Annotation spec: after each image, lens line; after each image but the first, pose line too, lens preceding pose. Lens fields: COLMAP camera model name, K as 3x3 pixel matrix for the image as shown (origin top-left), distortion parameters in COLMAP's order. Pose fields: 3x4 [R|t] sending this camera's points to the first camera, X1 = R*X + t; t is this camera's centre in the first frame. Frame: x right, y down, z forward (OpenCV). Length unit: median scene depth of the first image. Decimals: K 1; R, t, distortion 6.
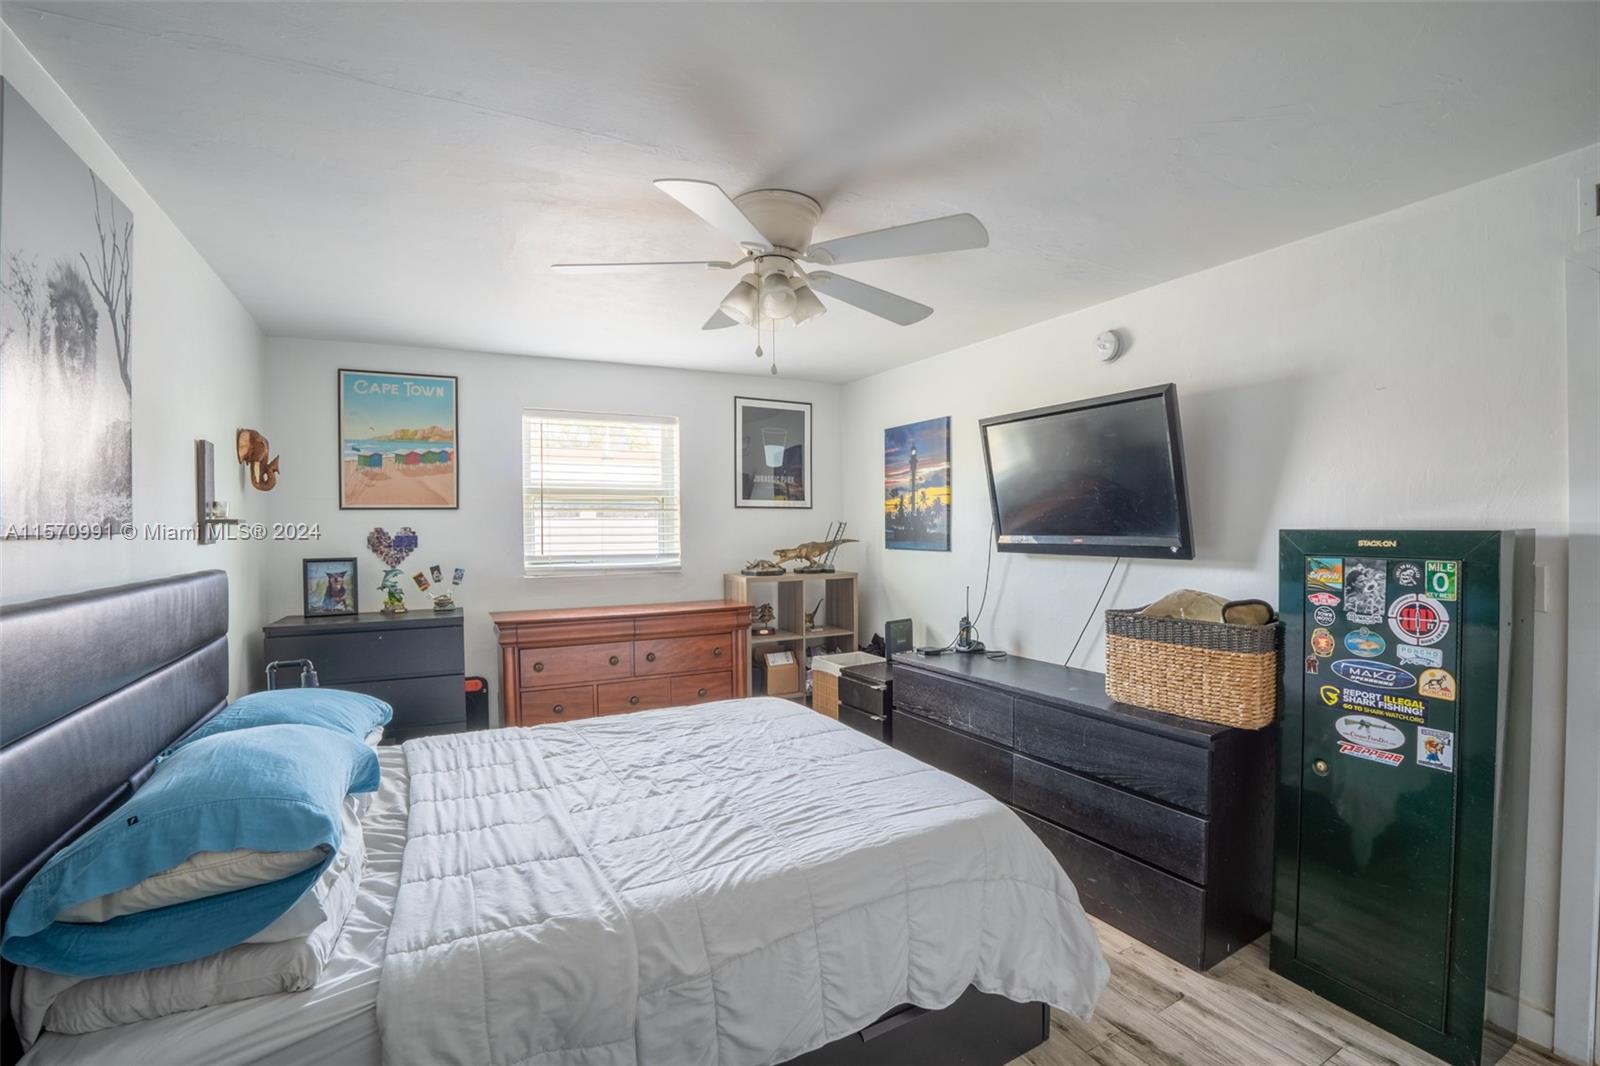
lens RADIAL K [[699.5, 0, 804.6], [0, 699.5, 537.4], [0, 0, 1]] dist [-0.048554, 0.002216]
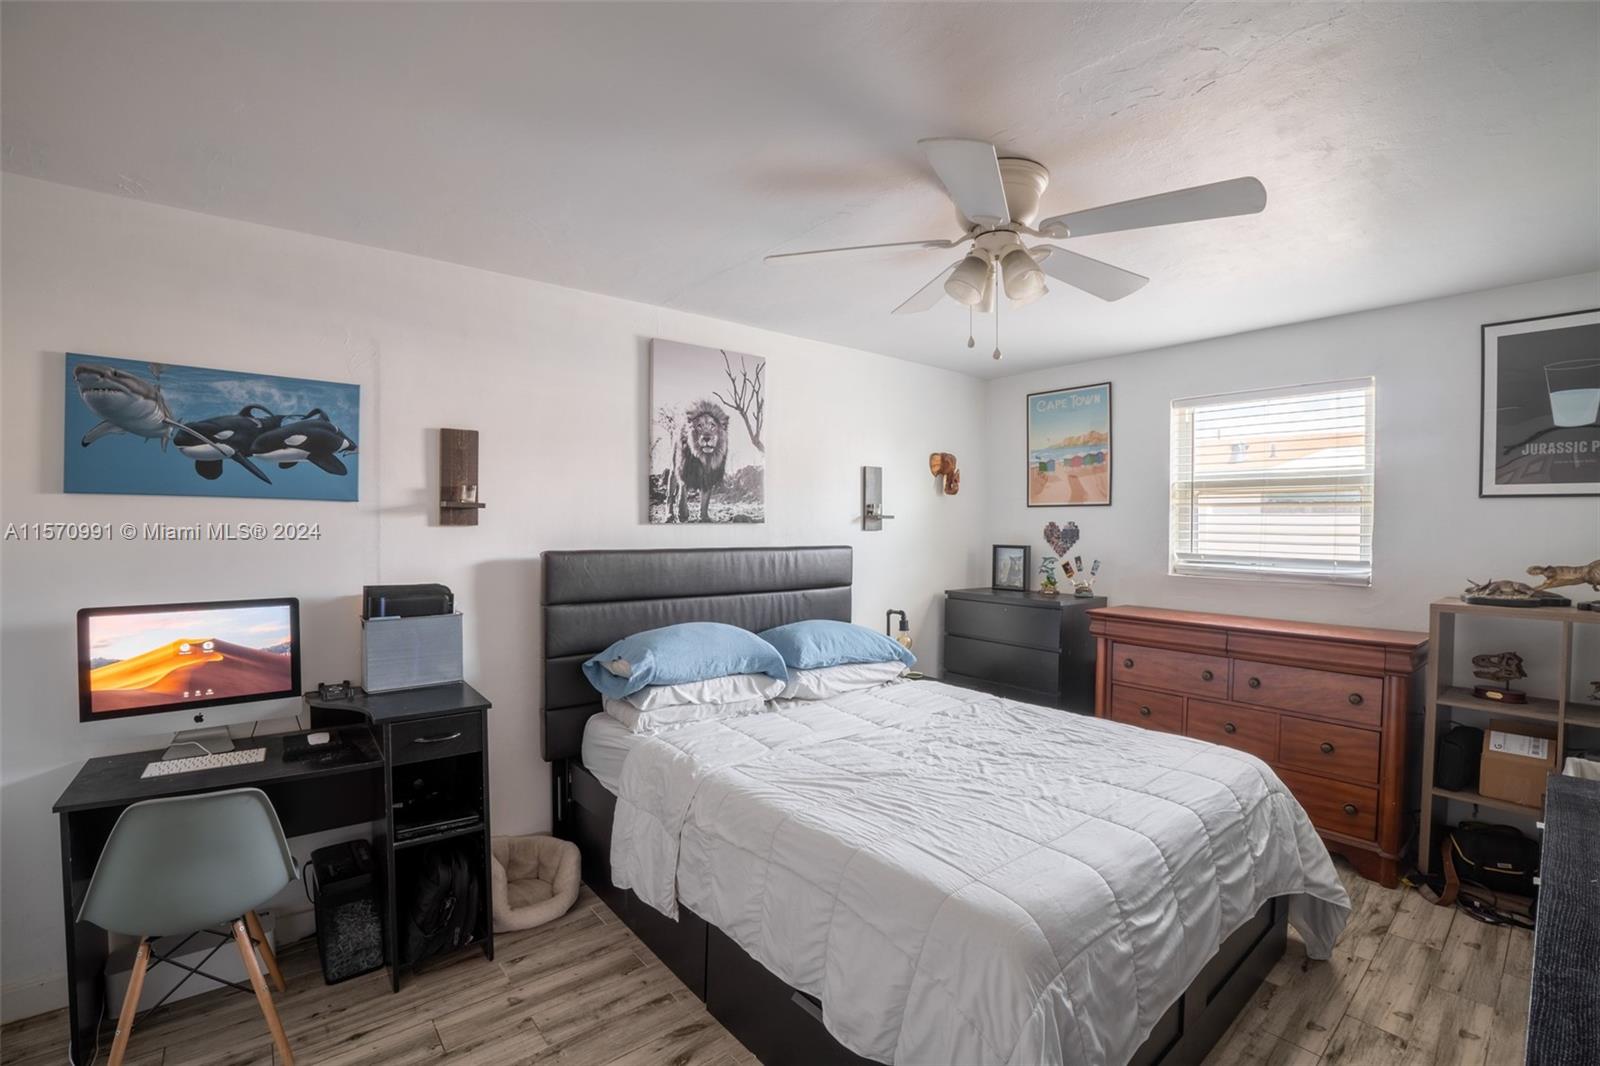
lens RADIAL K [[699.5, 0, 804.1], [0, 699.5, 539.7], [0, 0, 1]] dist [-0.048554, 0.002216]
pose [[0.201240, 0.033586, -0.978966, 0.700534], [-0.021763, 0.999319, 0.029810, -0.014251], [0.979300, 0.015306, 0.201833, 0.485362]]
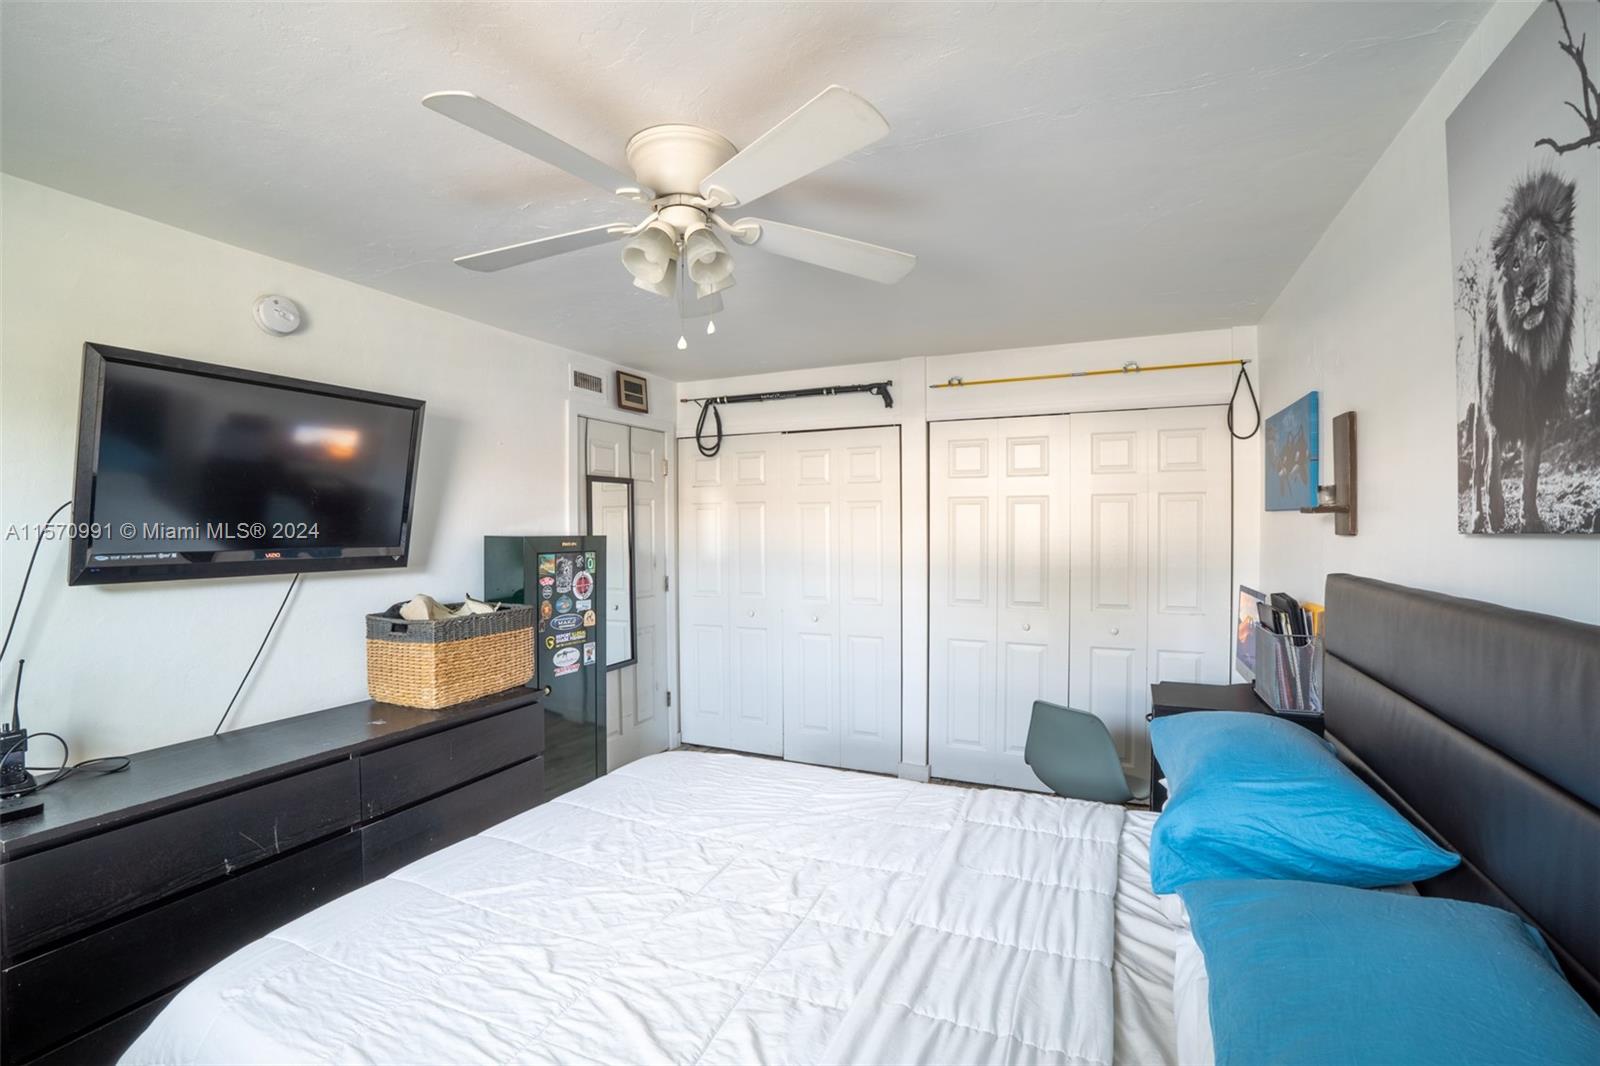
lens RADIAL K [[699.5, 0, 805.2], [0, 699.5, 525.5], [0, 0, 1]] dist [-0.048554, 0.002216]
pose [[-0.607384, 0.013893, 0.794287, -0.685453], [0.021180, 0.999775, -0.001291, -0.017442], [-0.794126, 0.016039, -0.607541, 1.204999]]
